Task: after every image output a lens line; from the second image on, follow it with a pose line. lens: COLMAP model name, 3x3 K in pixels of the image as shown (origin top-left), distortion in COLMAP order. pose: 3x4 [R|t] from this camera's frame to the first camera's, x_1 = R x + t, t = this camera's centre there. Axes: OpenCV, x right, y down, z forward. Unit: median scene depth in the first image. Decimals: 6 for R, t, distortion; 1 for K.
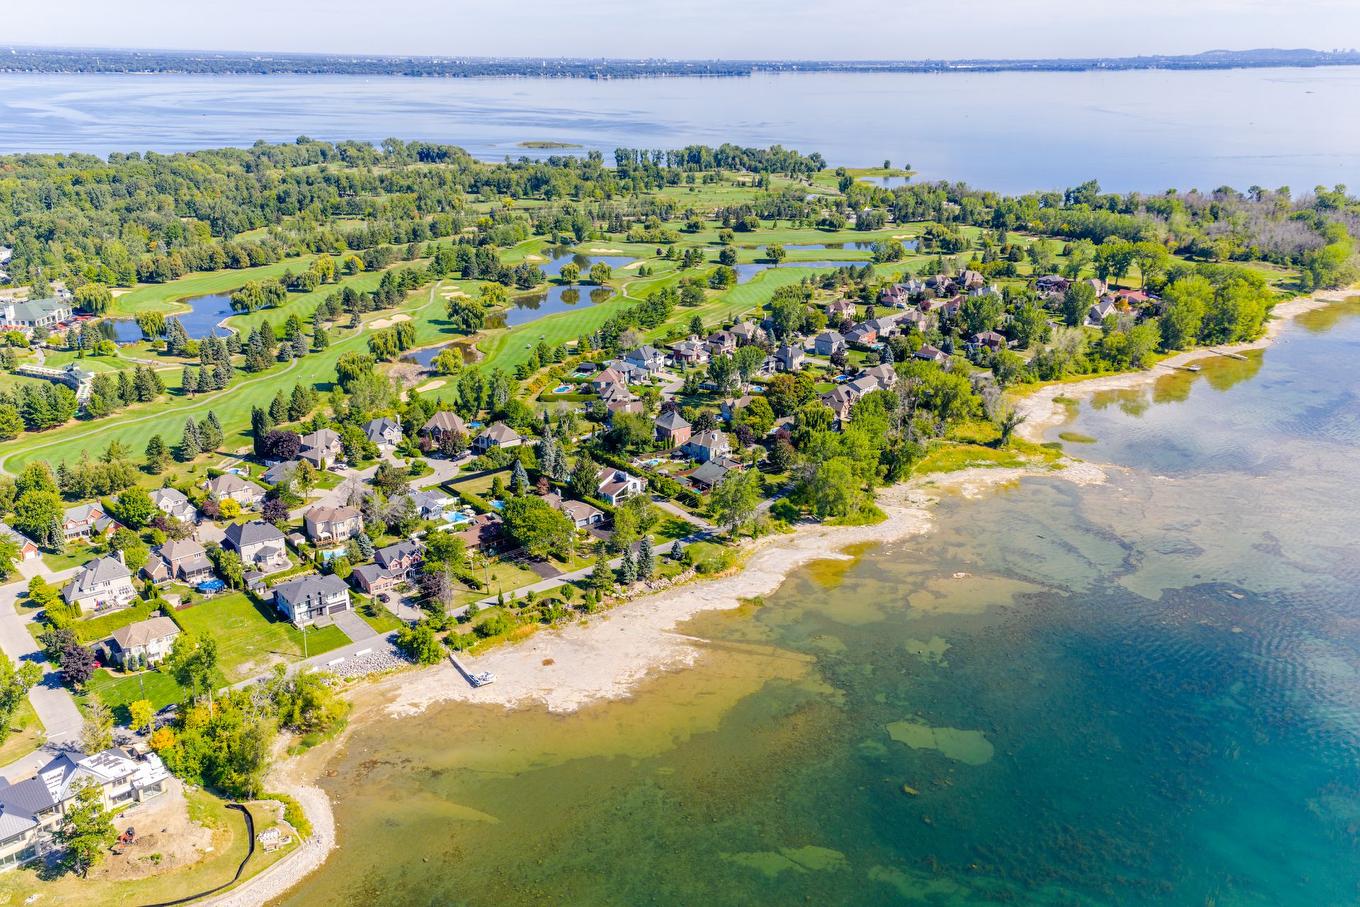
lens RADIAL K [[1153.5, 0, 680.0], [0, 1153.5, 453.5], [0, 0, 1]] dist [0.095994, -0.051514]
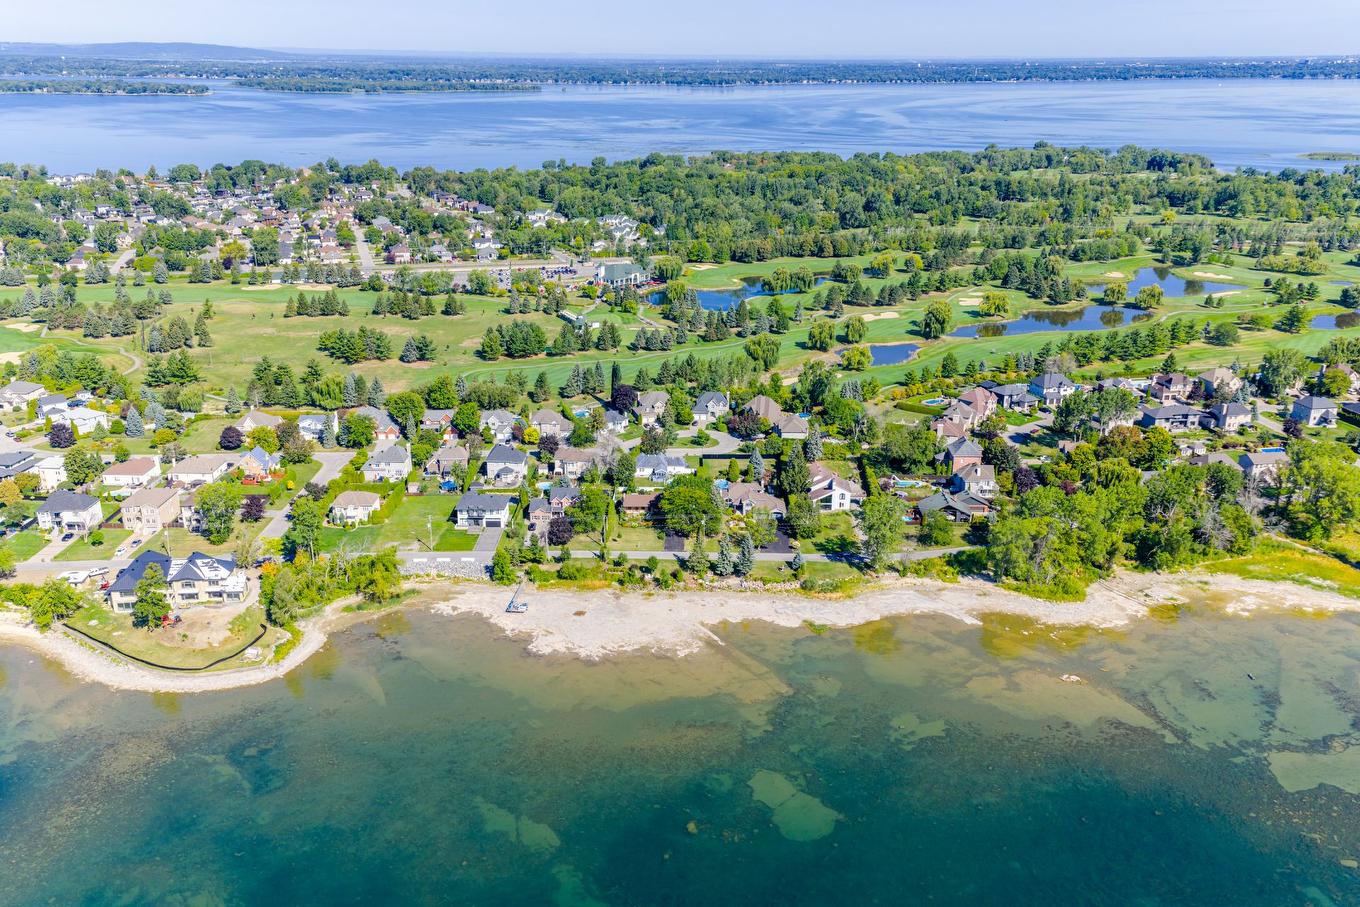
lens RADIAL K [[1153.5, 0, 680.0], [0, 1153.5, 453.5], [0, 0, 1]] dist [0.095994, -0.051514]
pose [[0.766665, 0.203131, -0.609067, 0.205764], [-0.206097, 0.976291, 0.066180, -0.020404], [0.608070, 0.074789, 0.790353, 0.063911]]
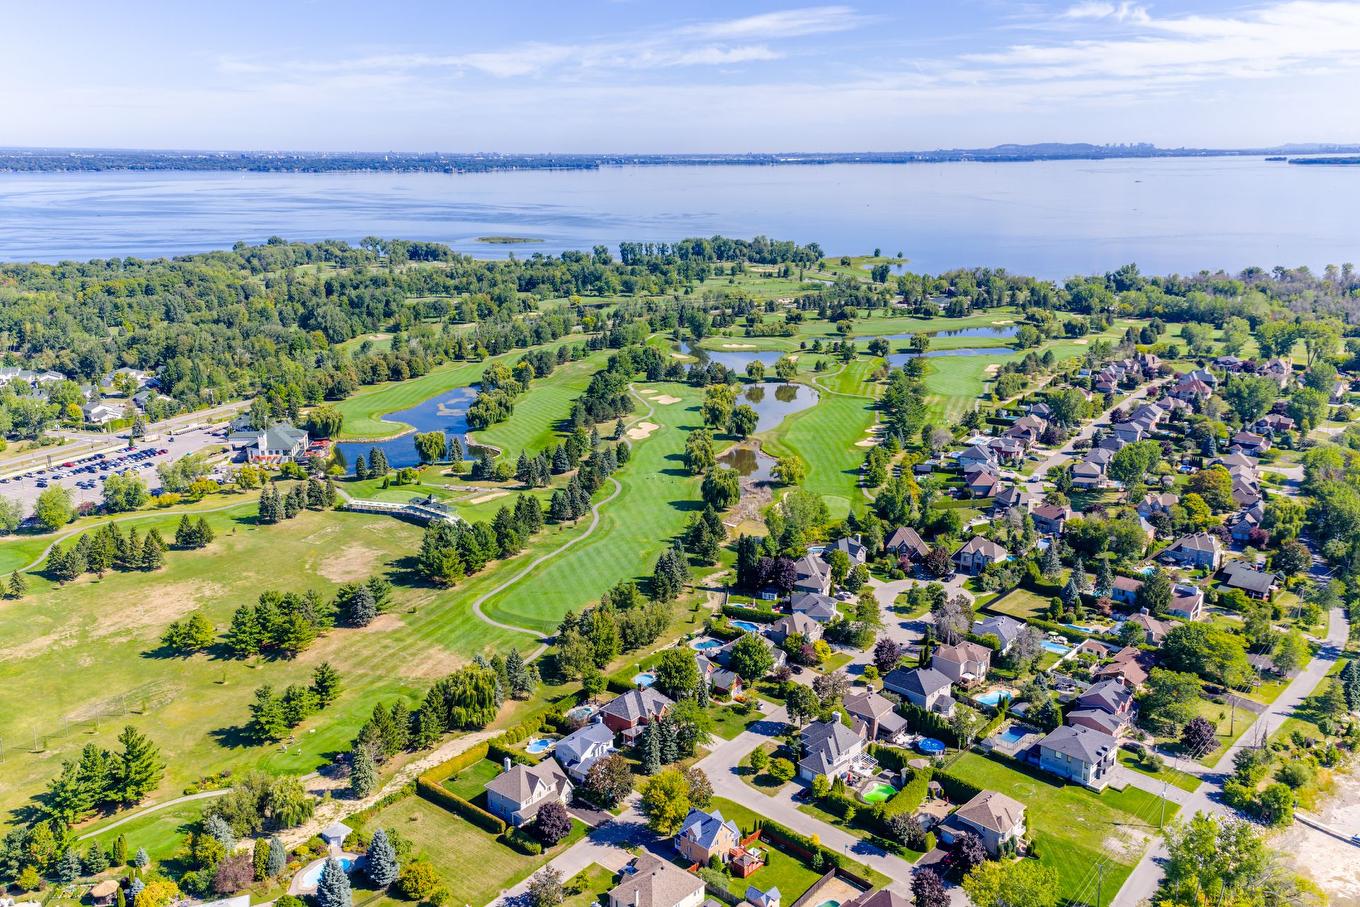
lens RADIAL K [[1153.5, 0, 680.0], [0, 1153.5, 453.5], [0, 0, 1]] dist [0.095994, -0.051514]
pose [[0.988456, -0.046243, 0.144276, -0.269669], [0.056599, 0.996043, -0.068517, -0.021921], [-0.140537, 0.075892, 0.987162, 0.053746]]
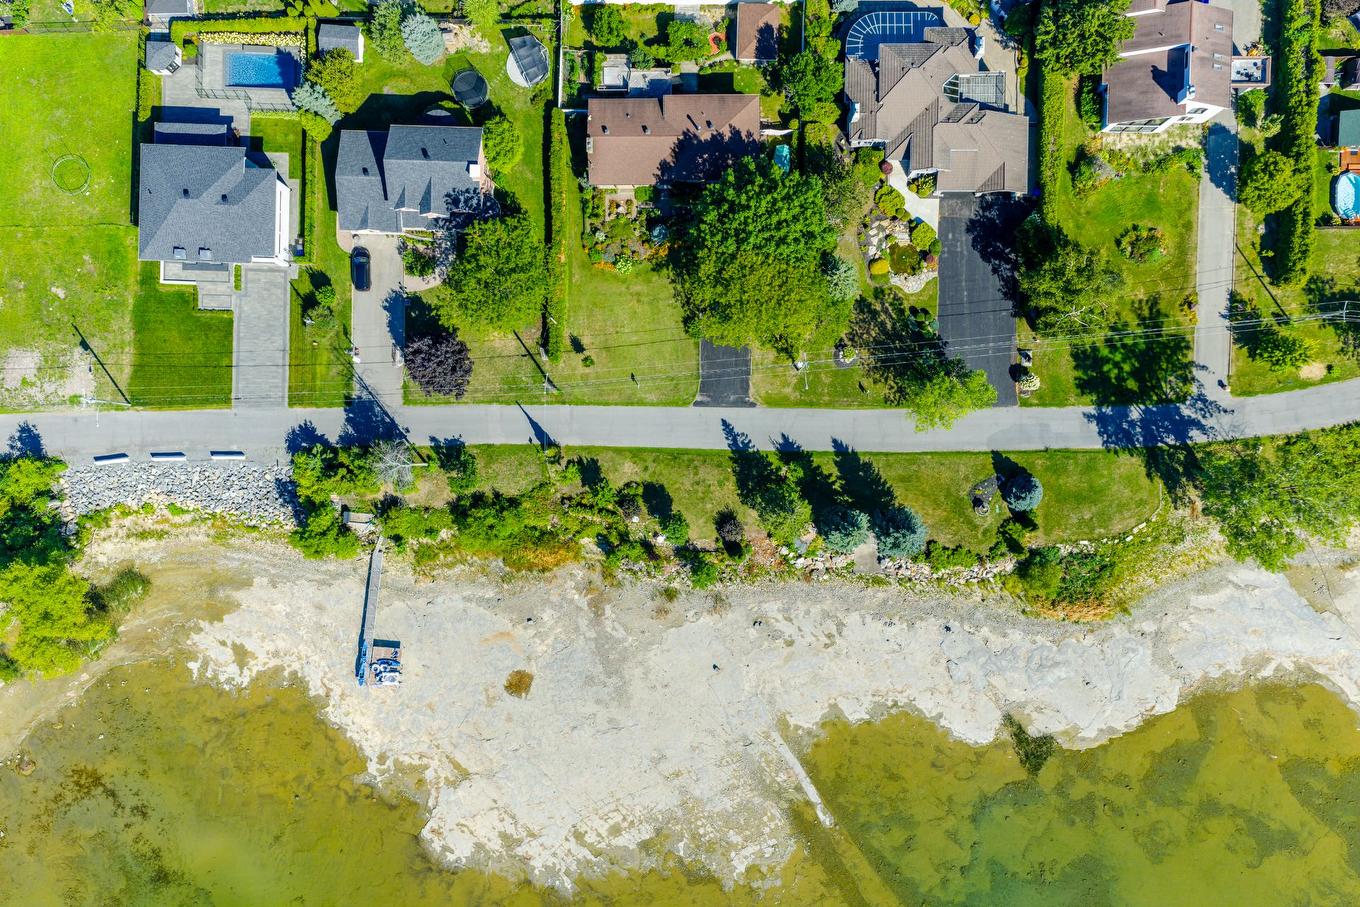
lens RADIAL K [[1153.5, 0, 680.0], [0, 1153.5, 453.5], [0, 0, 1]] dist [0.095994, -0.051514]
pose [[0.763825, 0.644862, -0.026905, -0.038767], [-0.195104, 0.270430, 0.942763, -0.116223], [0.615228, -0.714857, 0.332376, 0.329130]]
